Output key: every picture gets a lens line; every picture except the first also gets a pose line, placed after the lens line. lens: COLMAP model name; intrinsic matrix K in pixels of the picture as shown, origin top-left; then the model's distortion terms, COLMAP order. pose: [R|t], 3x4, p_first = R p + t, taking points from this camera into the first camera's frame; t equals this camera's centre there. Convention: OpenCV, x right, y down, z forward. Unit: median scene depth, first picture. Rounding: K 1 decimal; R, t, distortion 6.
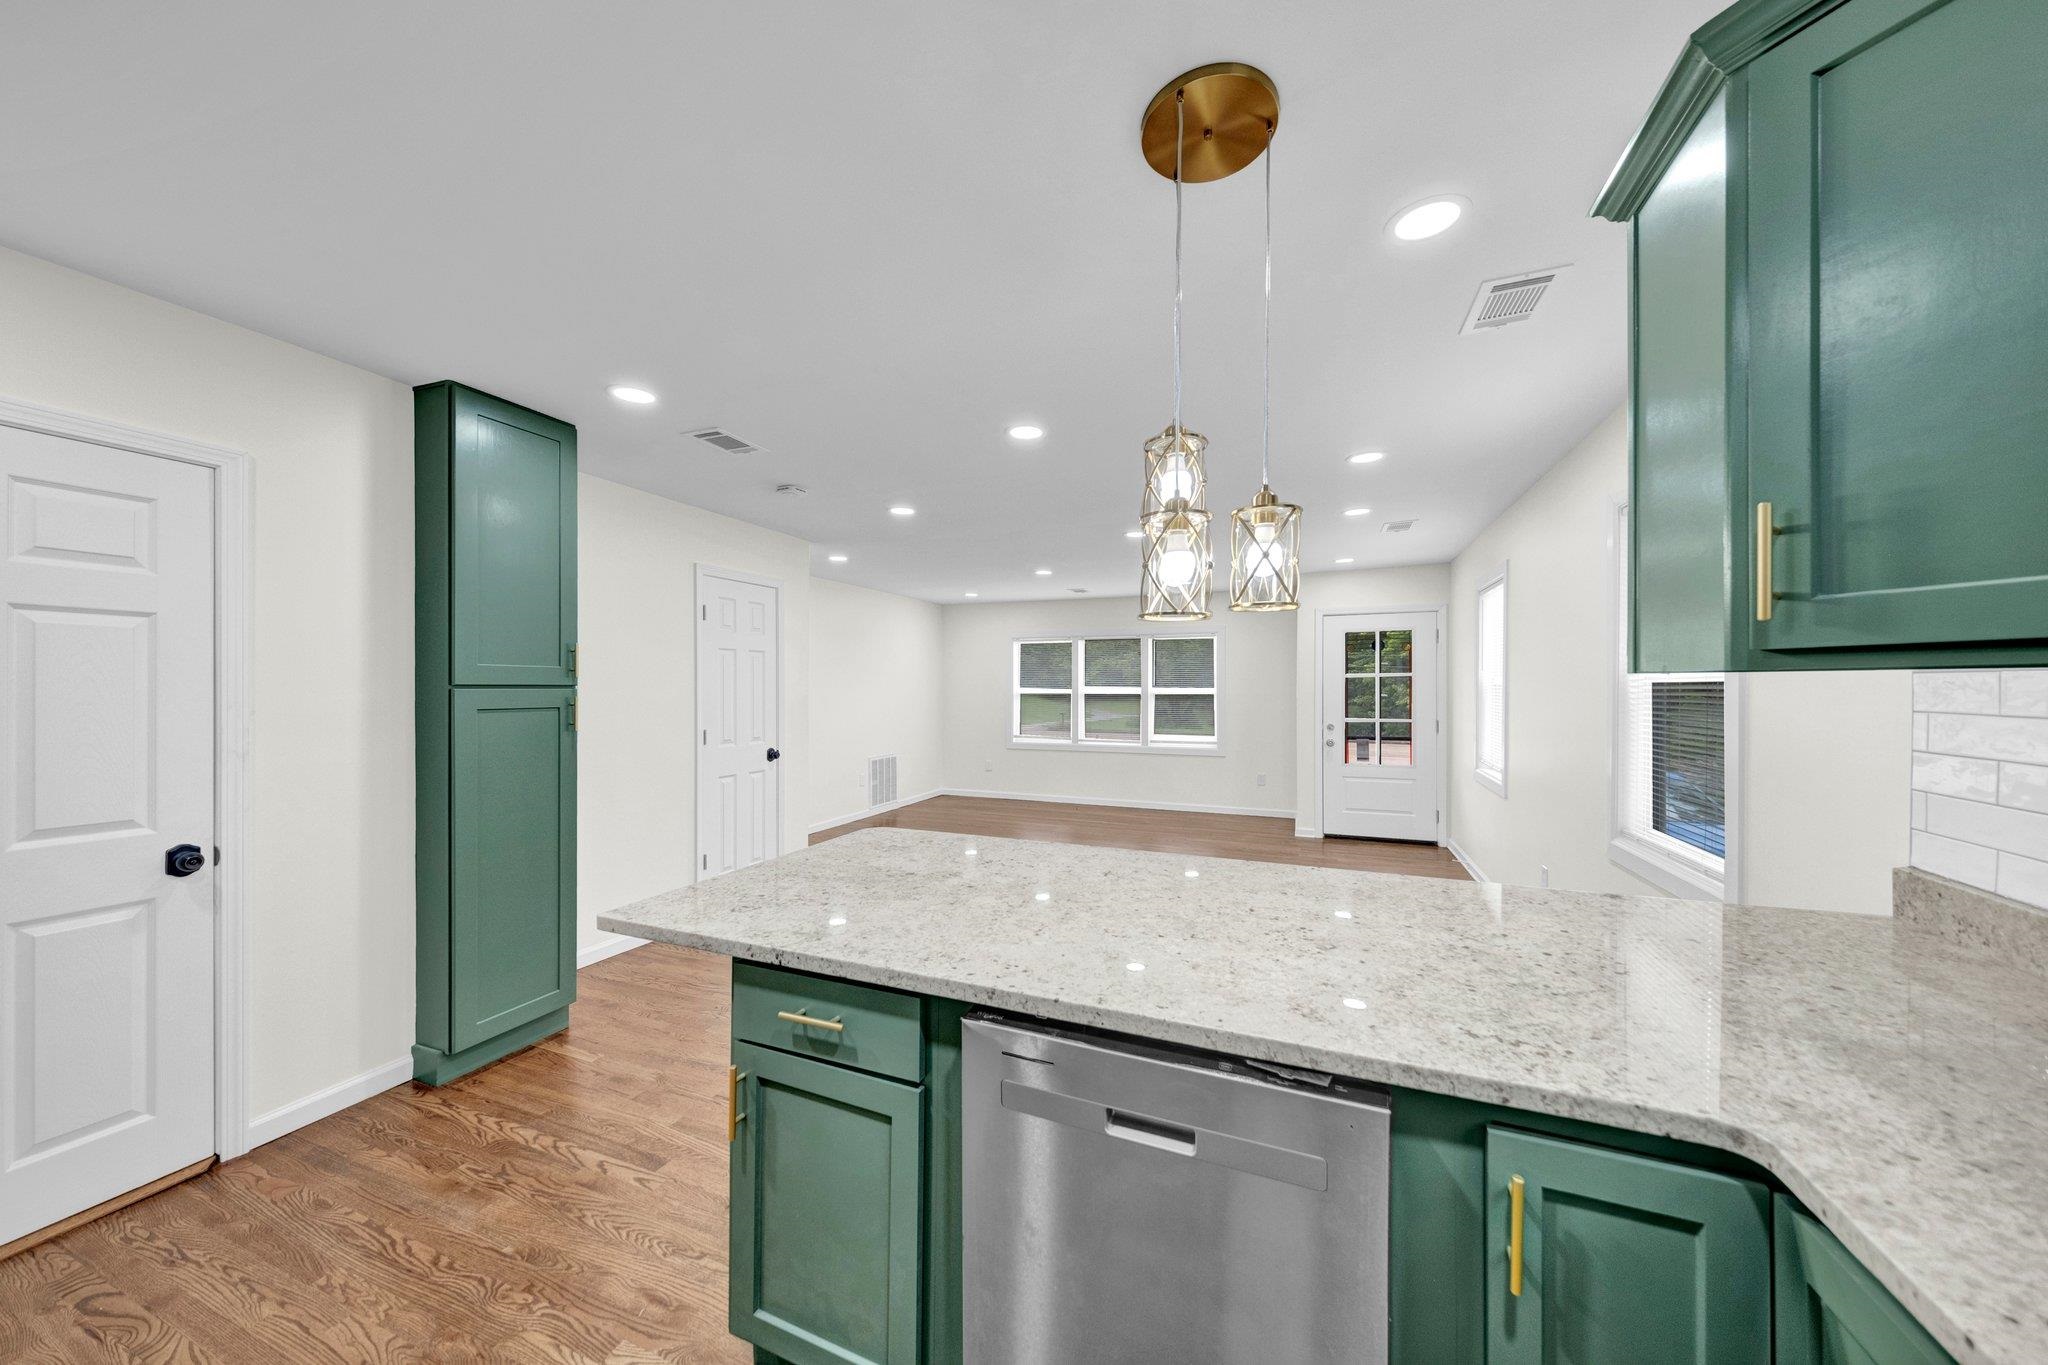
lens RADIAL K [[709.6, 0, 1030.7], [0, 709.6, 691.6], [0, 0, 1]] dist [-0.000220, -0.000106]
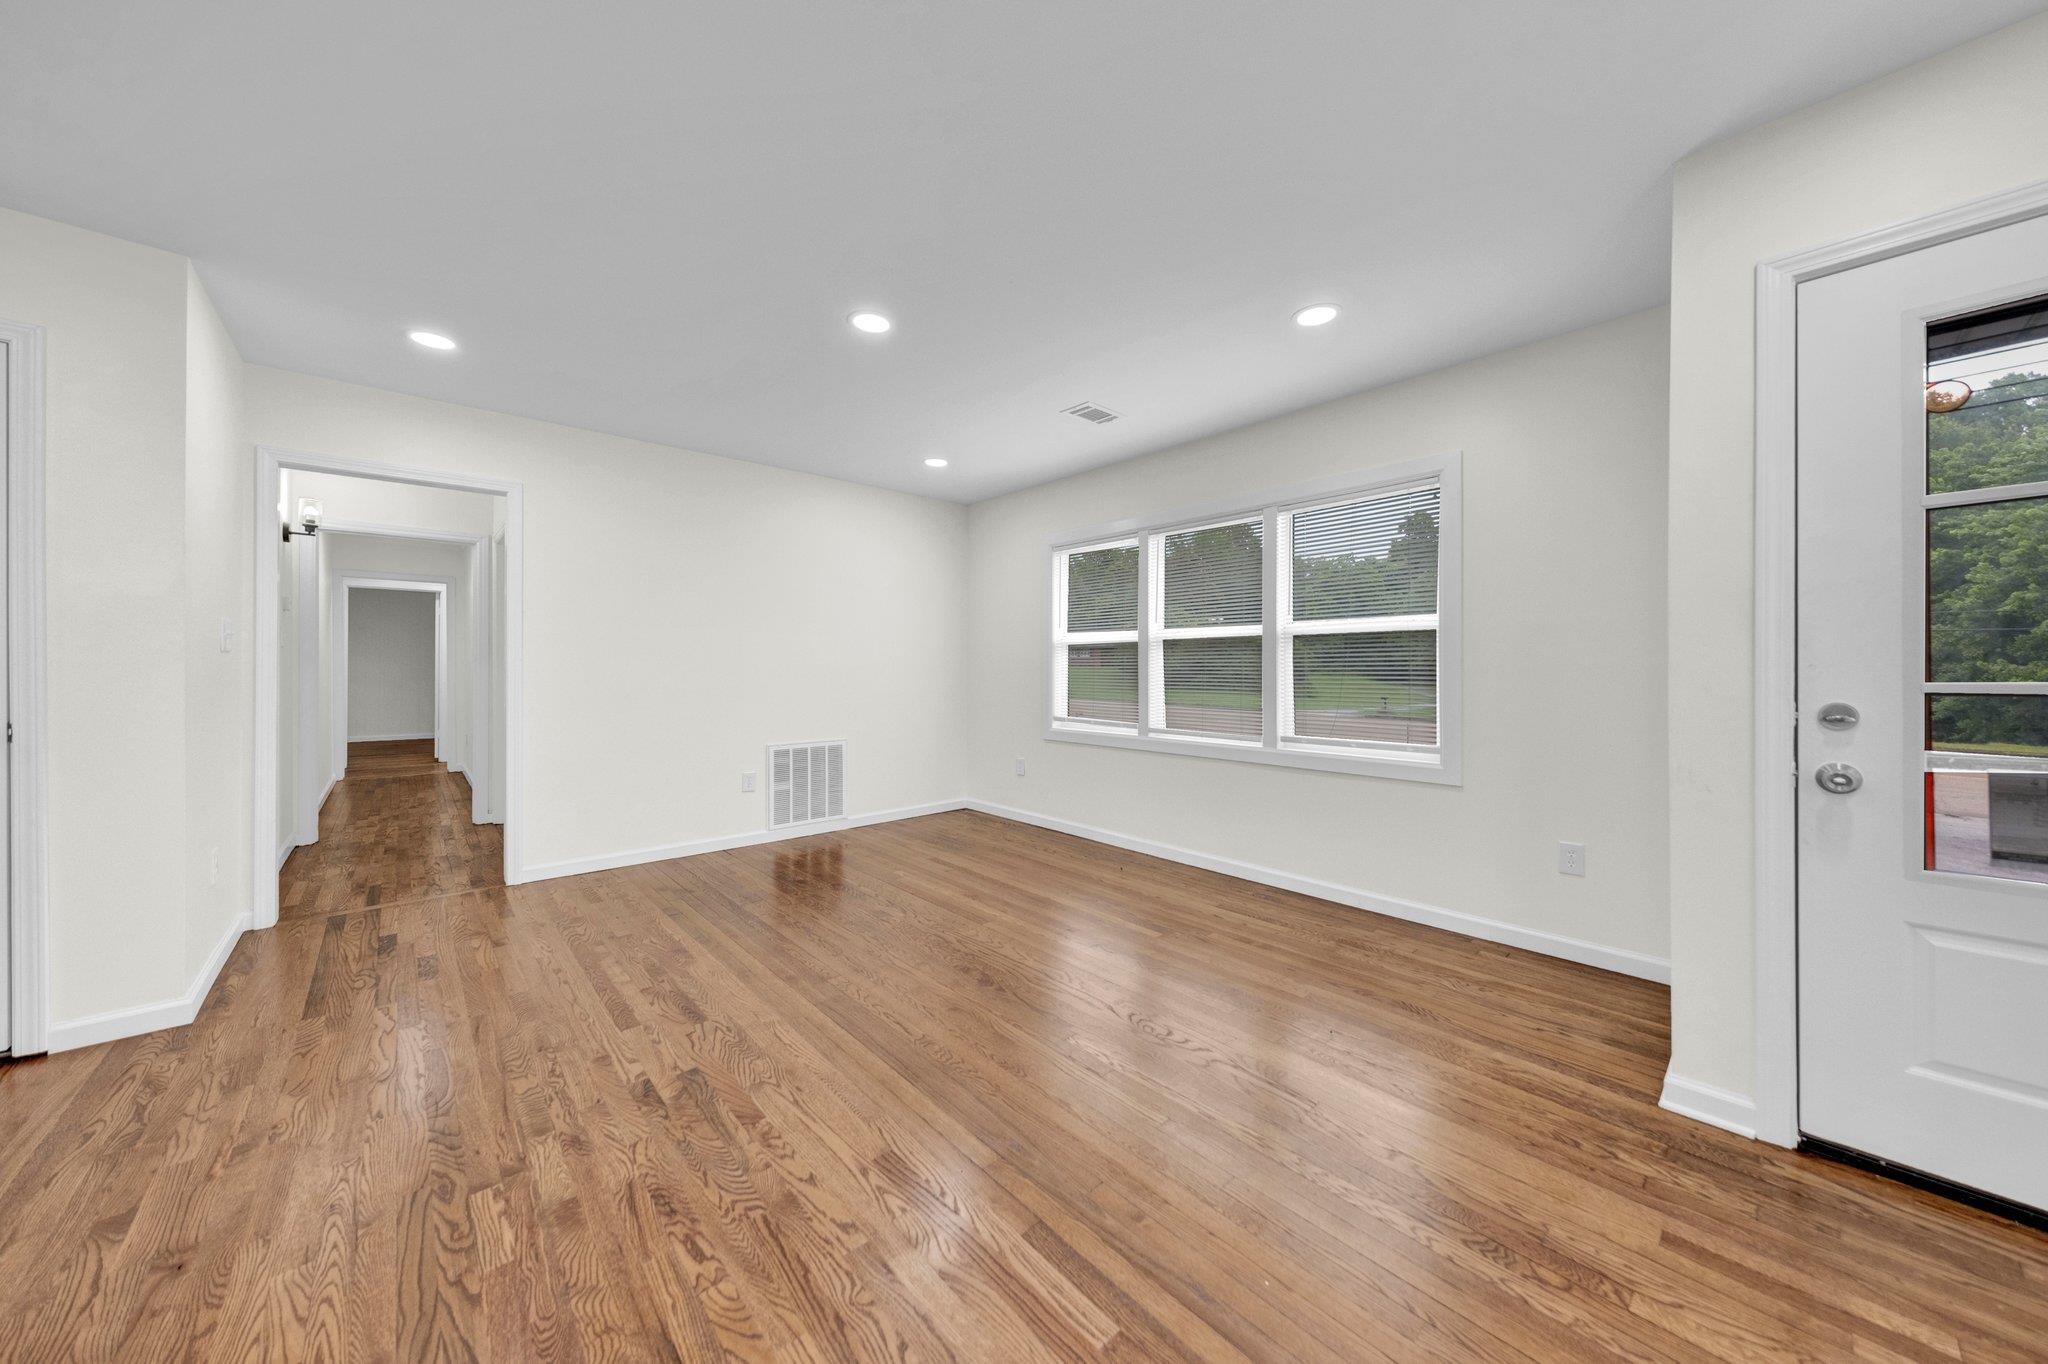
lens RADIAL K [[700.0, 0, 1024.1], [0, 700.0, 670.7], [0, 0, 1]] dist [0.000048, -0.000125]
pose [[0.899494, 0.003074, -0.436923, 1.201361], [-0.006113, 0.999966, -0.005549, 0.162611], [0.436891, 0.007663, 0.899482, 2.881020]]
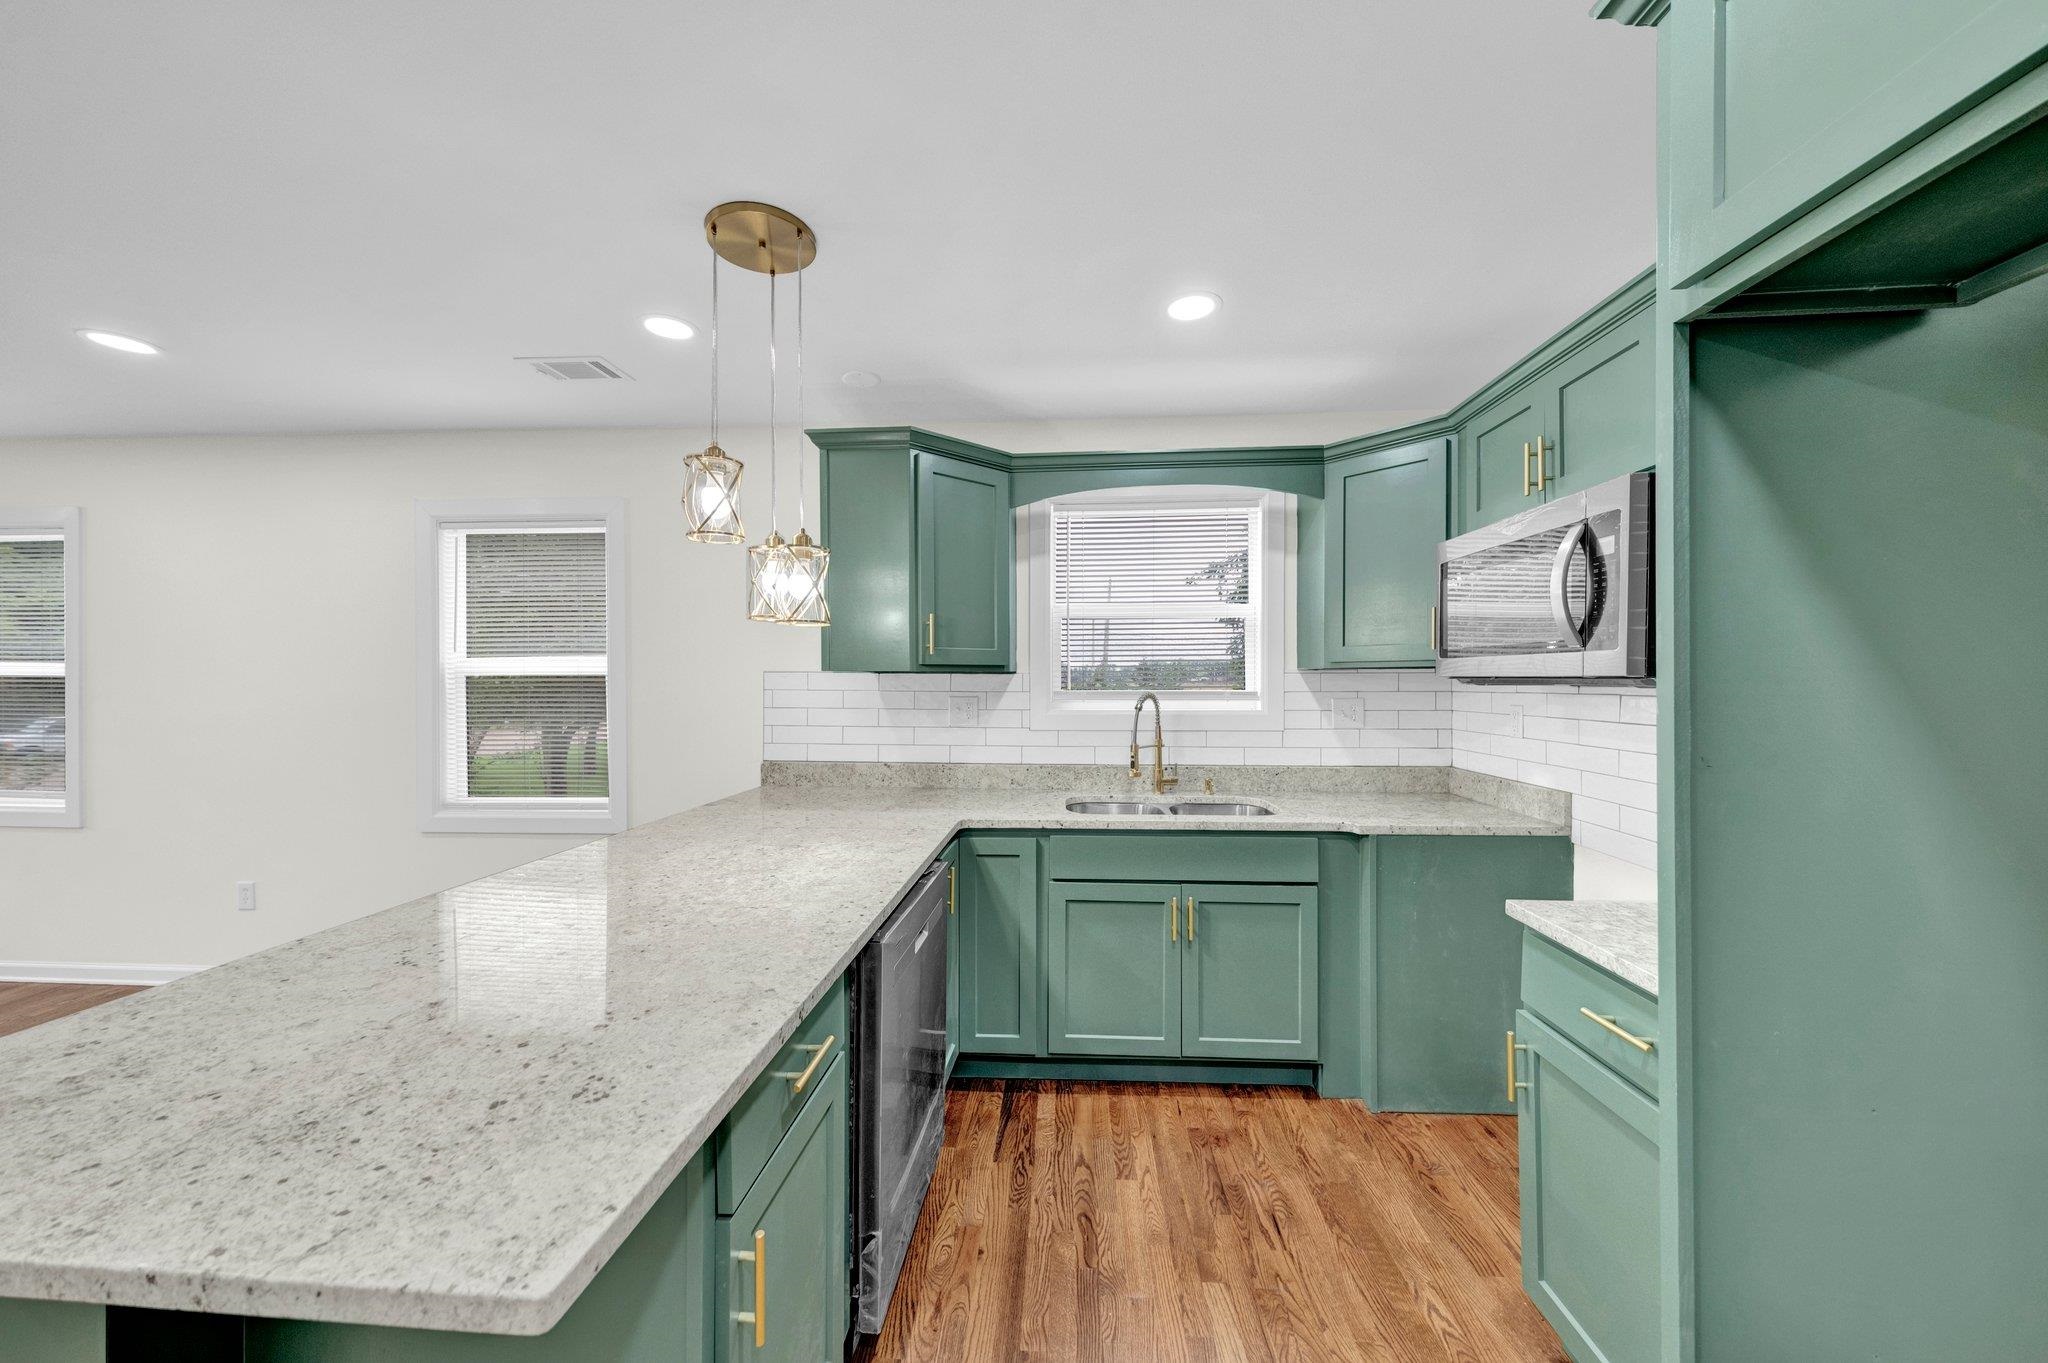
lens RADIAL K [[701.6, 0, 1022.6], [0, 701.6, 689.9], [0, 0, 1]] dist [0.001196, -0.000078]
pose [[-0.311677, -0.013213, 0.950096, -1.007892], [0.007220, 0.999842, 0.016273, 0.000129], [-0.950161, 0.011931, -0.311532, 0.863796]]
